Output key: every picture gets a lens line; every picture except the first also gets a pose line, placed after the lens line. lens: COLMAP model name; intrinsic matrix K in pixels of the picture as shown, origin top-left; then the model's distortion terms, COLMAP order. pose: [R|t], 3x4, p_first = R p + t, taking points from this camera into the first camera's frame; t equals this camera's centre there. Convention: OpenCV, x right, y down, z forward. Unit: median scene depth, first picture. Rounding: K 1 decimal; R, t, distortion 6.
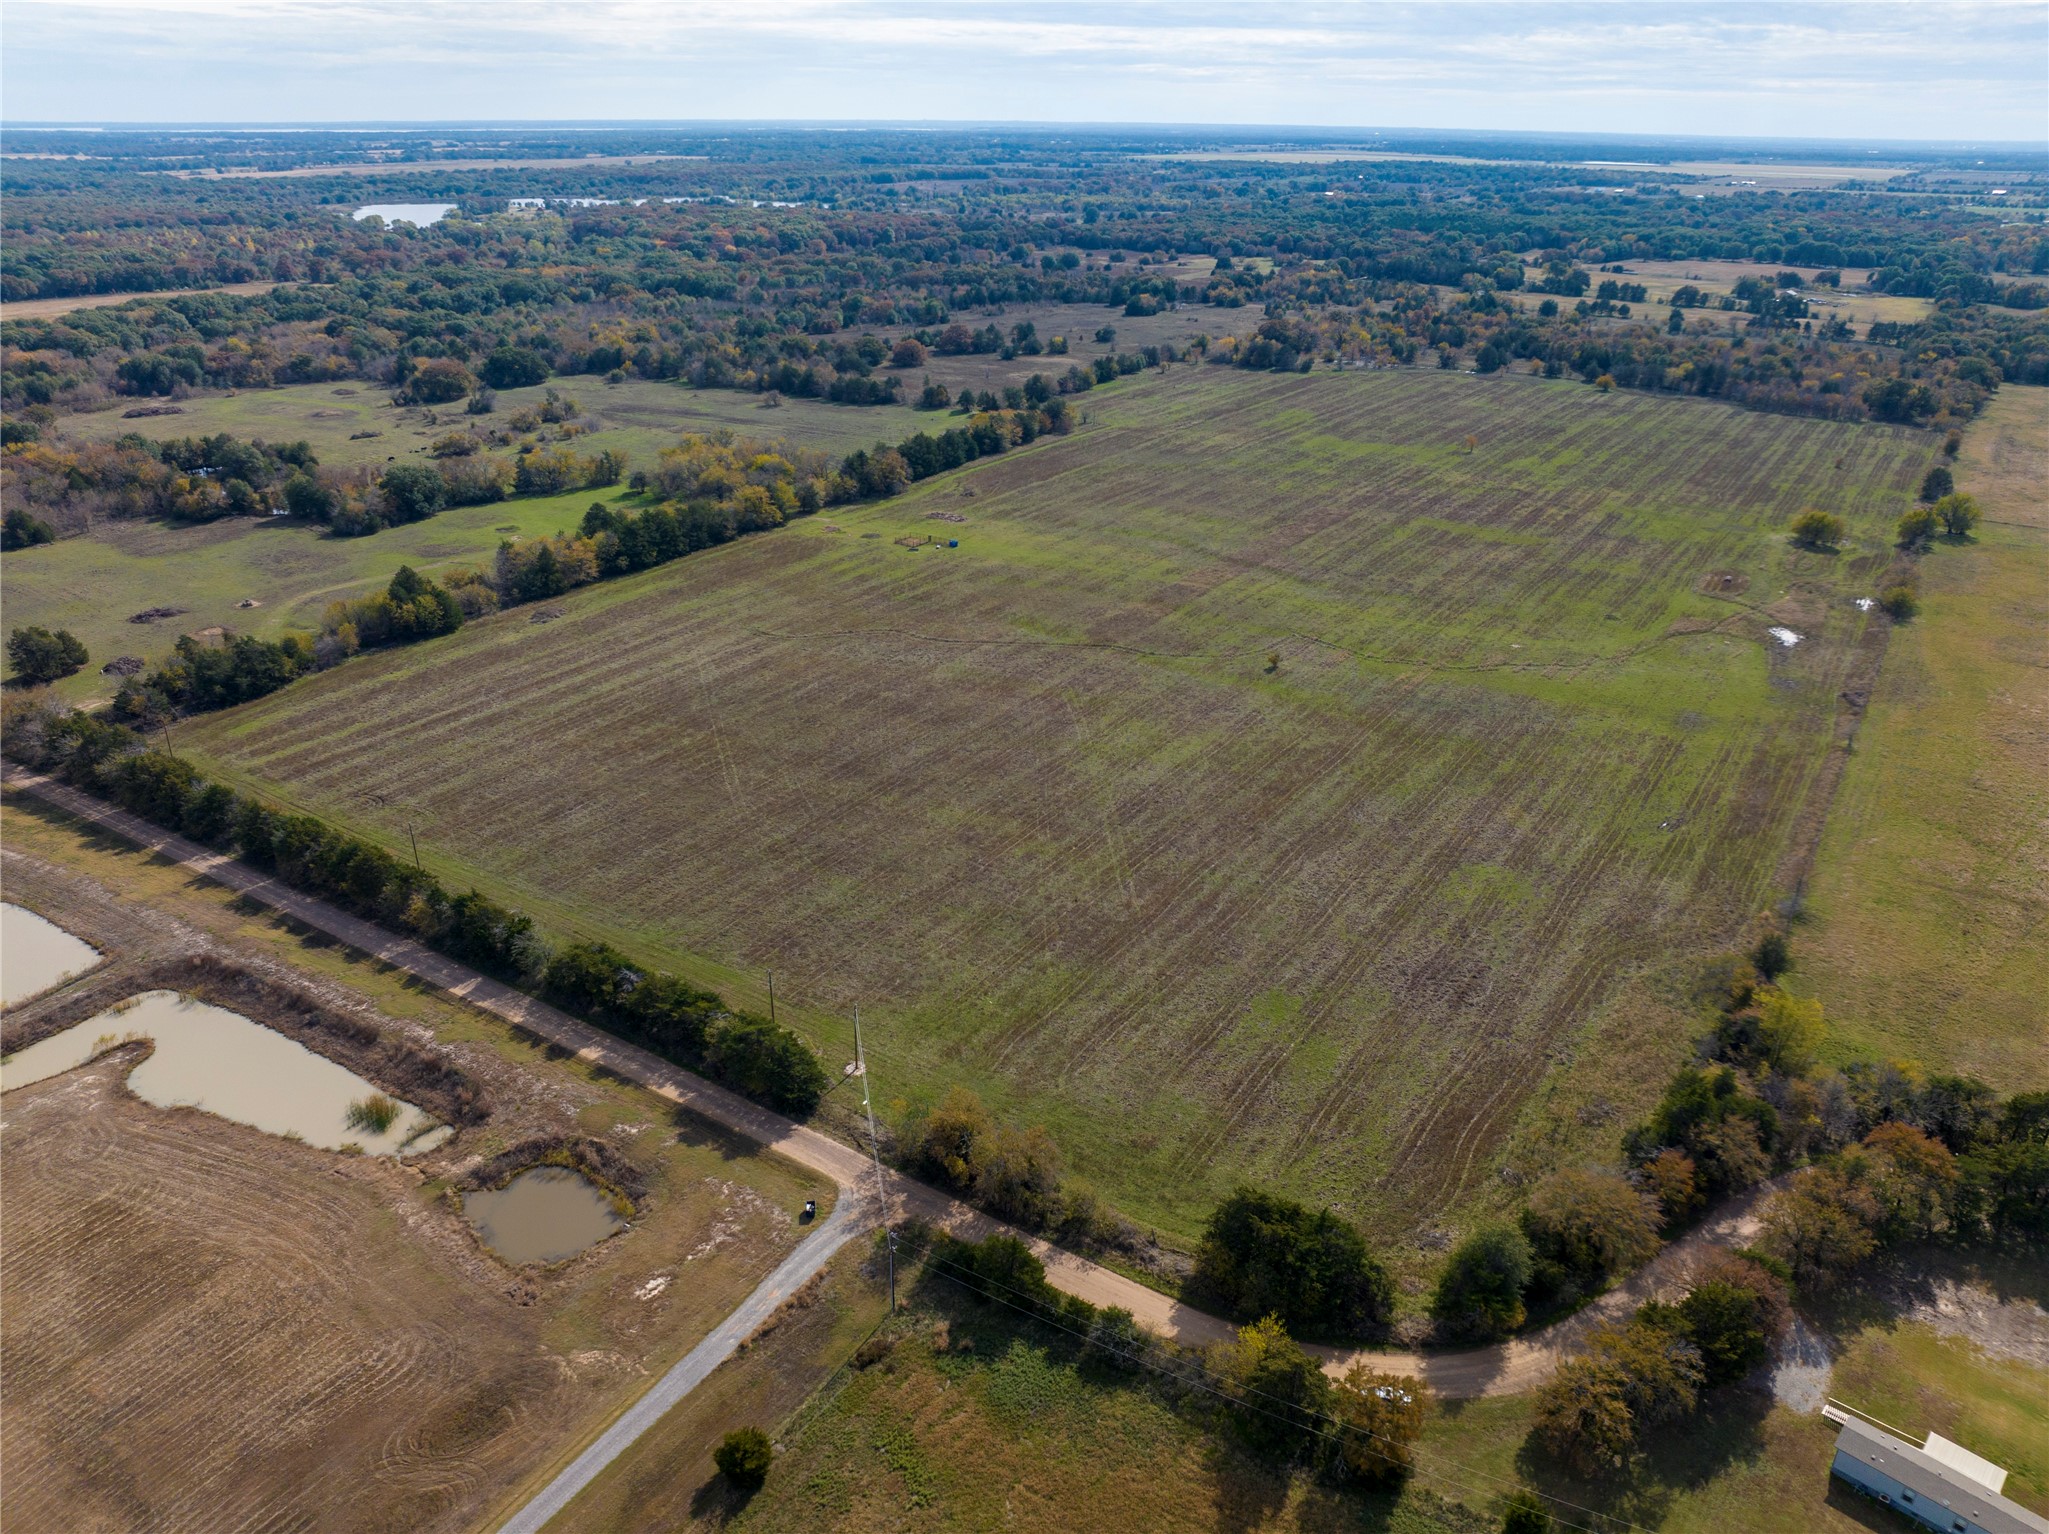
lens RADIAL K [[1453.9, 0, 1024.5], [0, 1453.9, 767.0], [0, 0, 1]] dist [-0.040790, 0.004034]
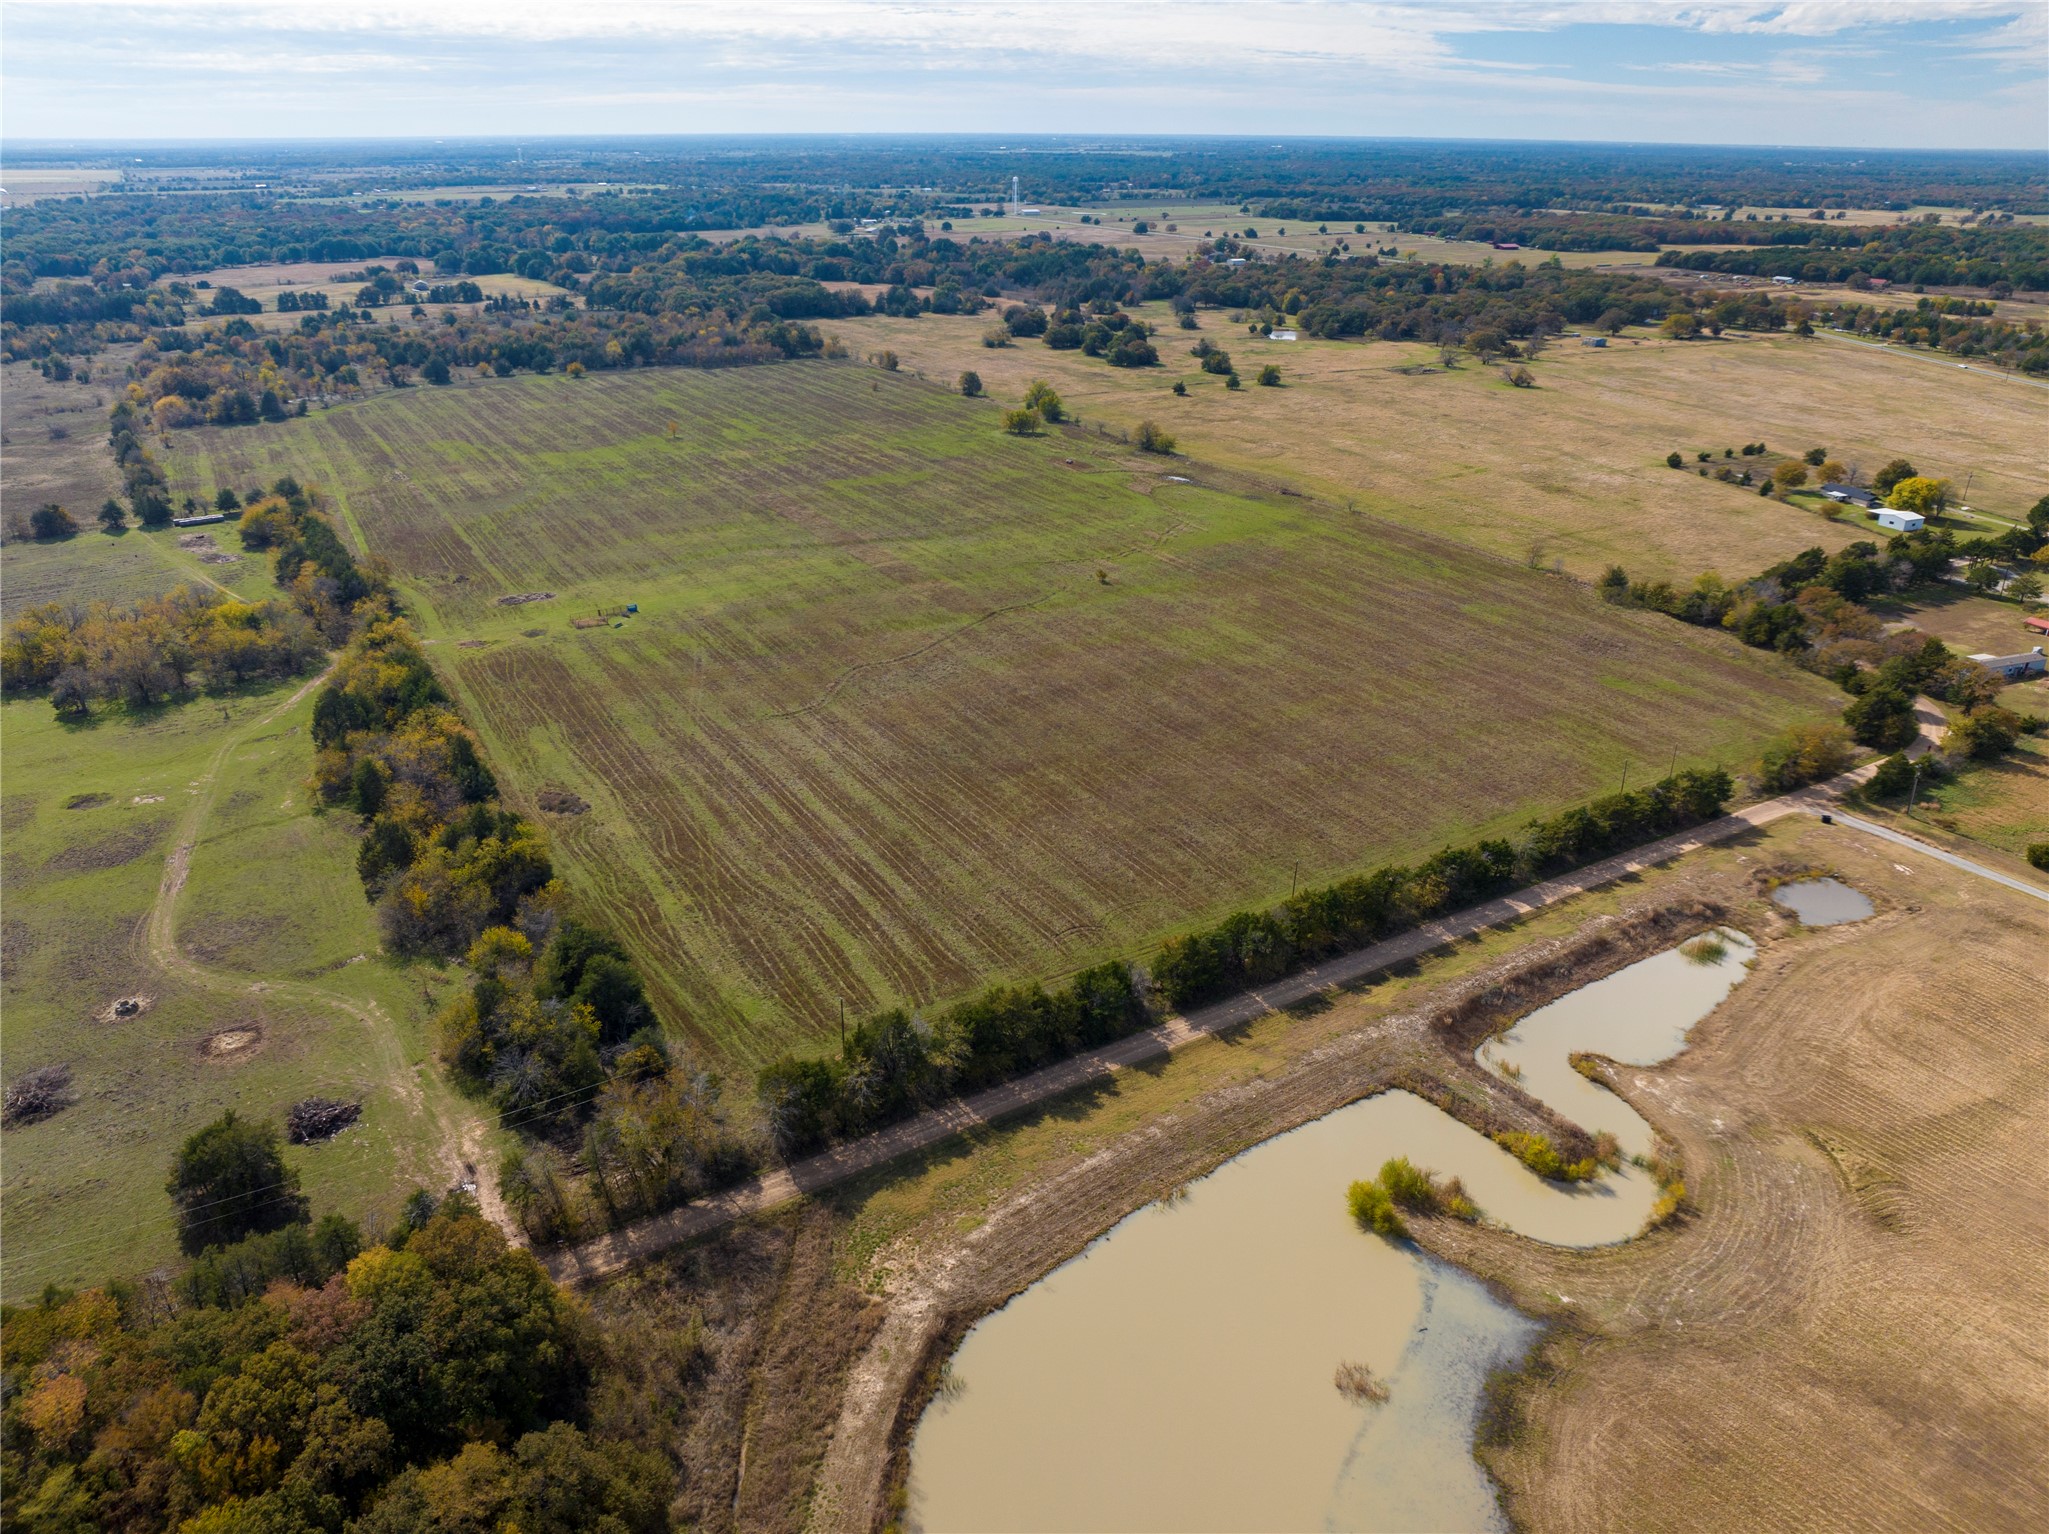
lens RADIAL K [[1453.9, 0, 1024.5], [0, 1453.9, 767.0], [0, 0, 1]] dist [-0.040790, 0.004034]
pose [[0.434124, -0.371825, 0.820538, -0.989585], [0.370981, 0.903815, 0.213286, -0.228739], [-0.820920, 0.211811, 0.530308, 0.469455]]
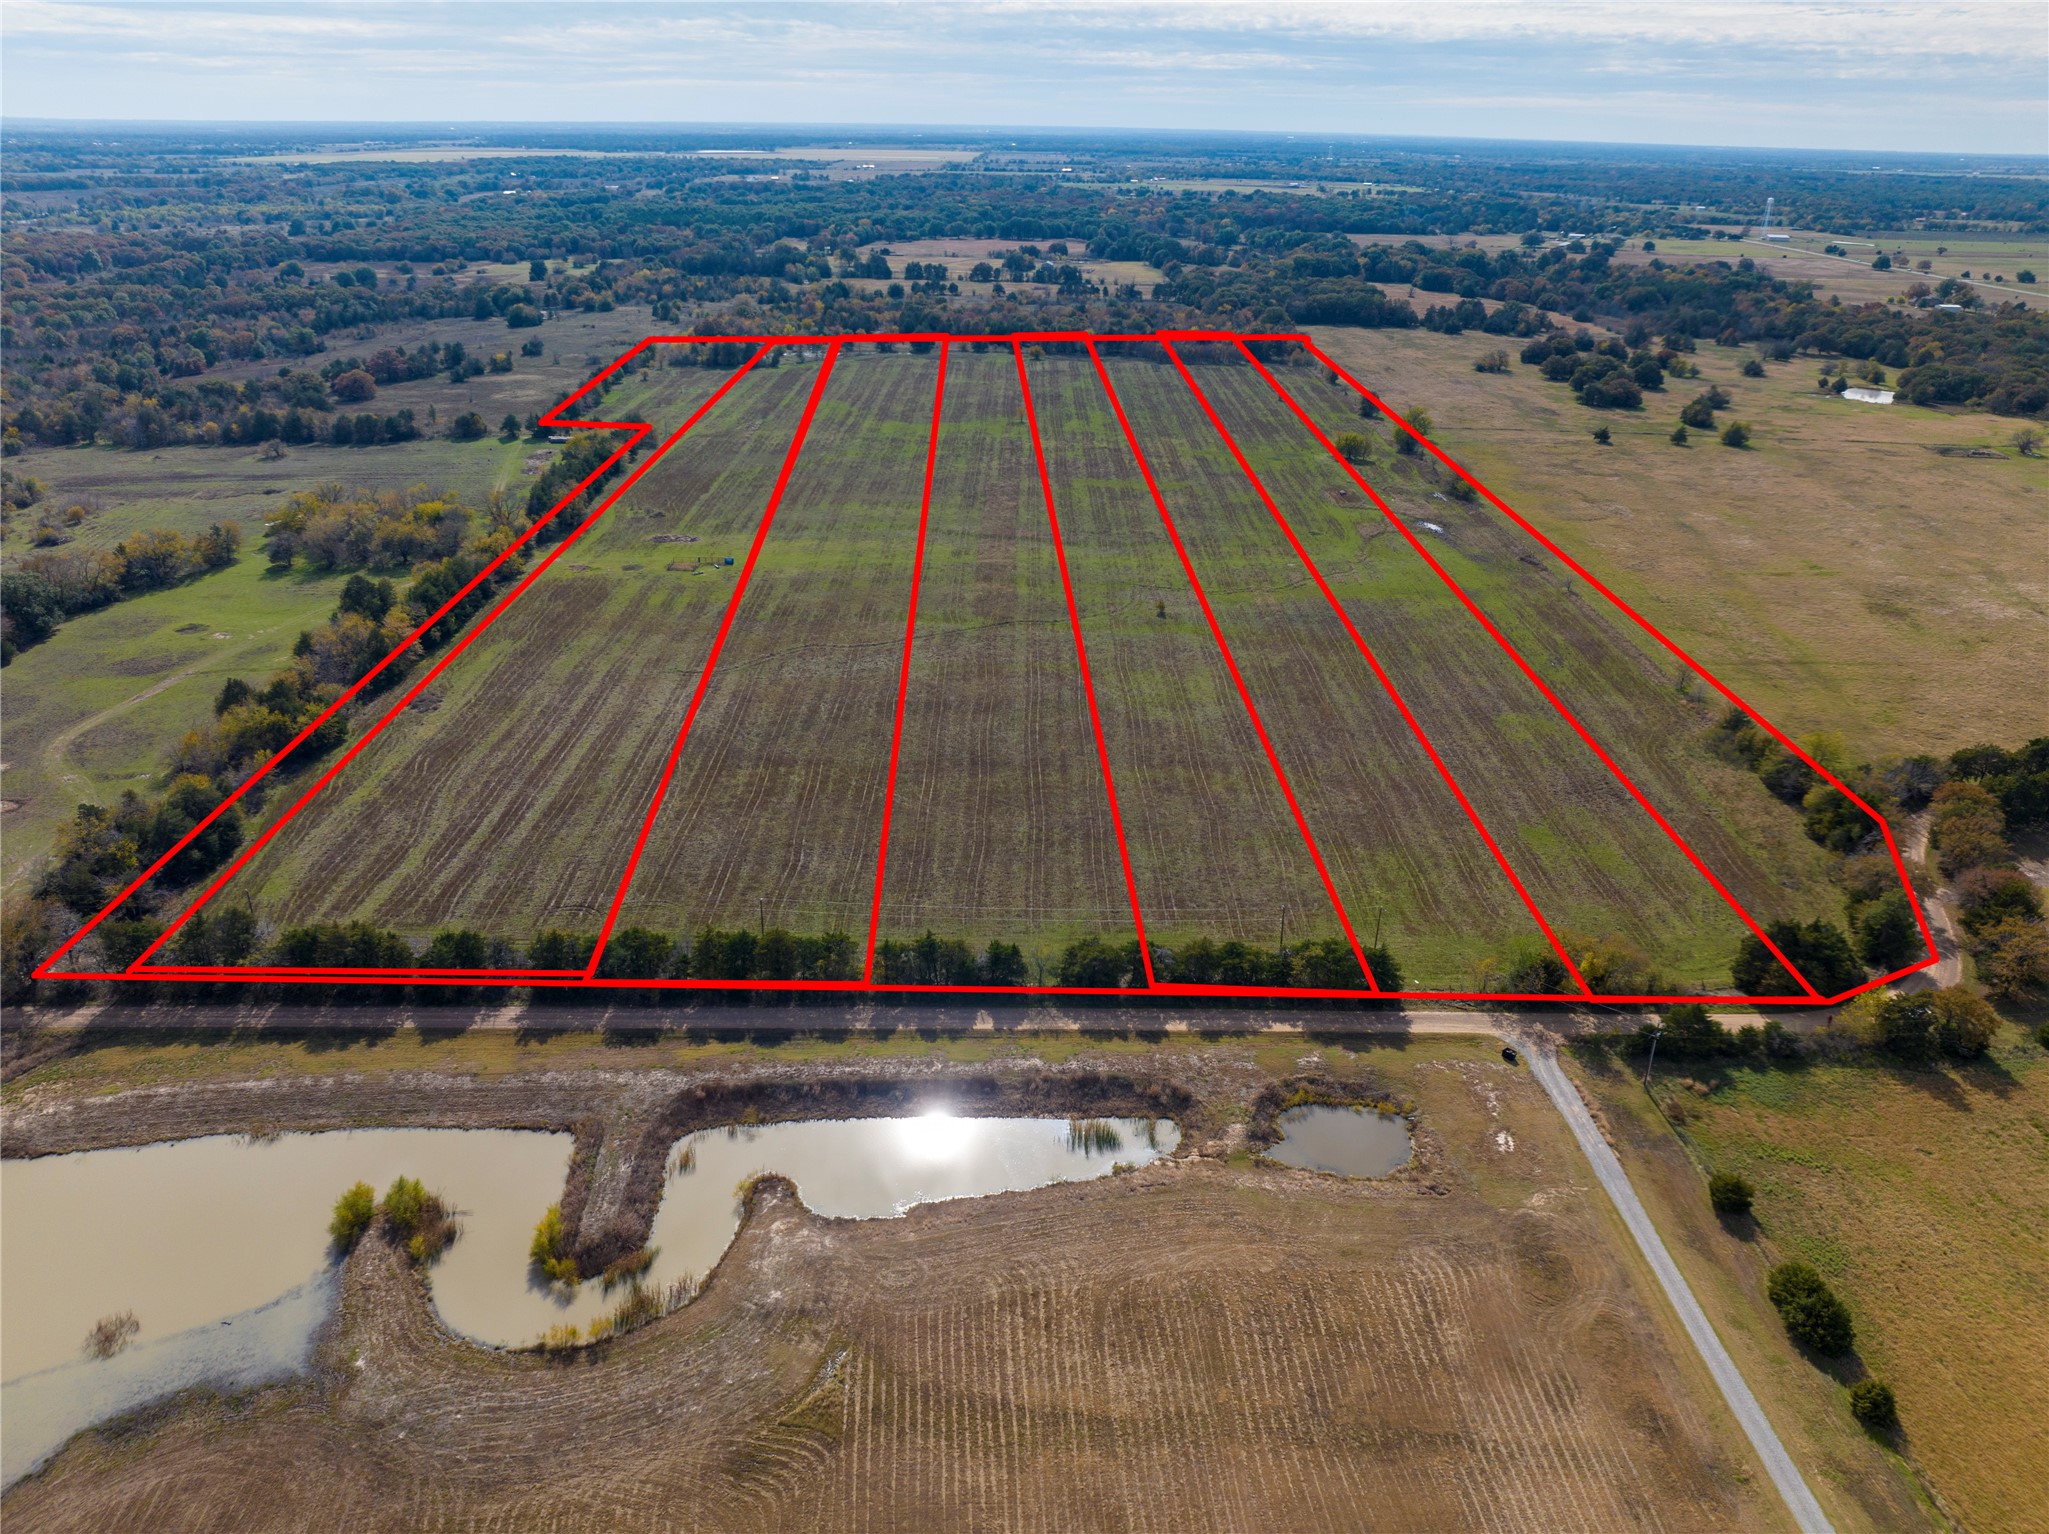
lens RADIAL K [[1453.9, 0, 1024.5], [0, 1453.9, 767.0], [0, 0, 1]] dist [-0.040790, 0.004034]
pose [[0.834413, -0.221298, 0.504760, -0.563217], [0.218776, 0.973595, 0.065188, -0.052221], [-0.505858, 0.056036, 0.860795, 0.079670]]
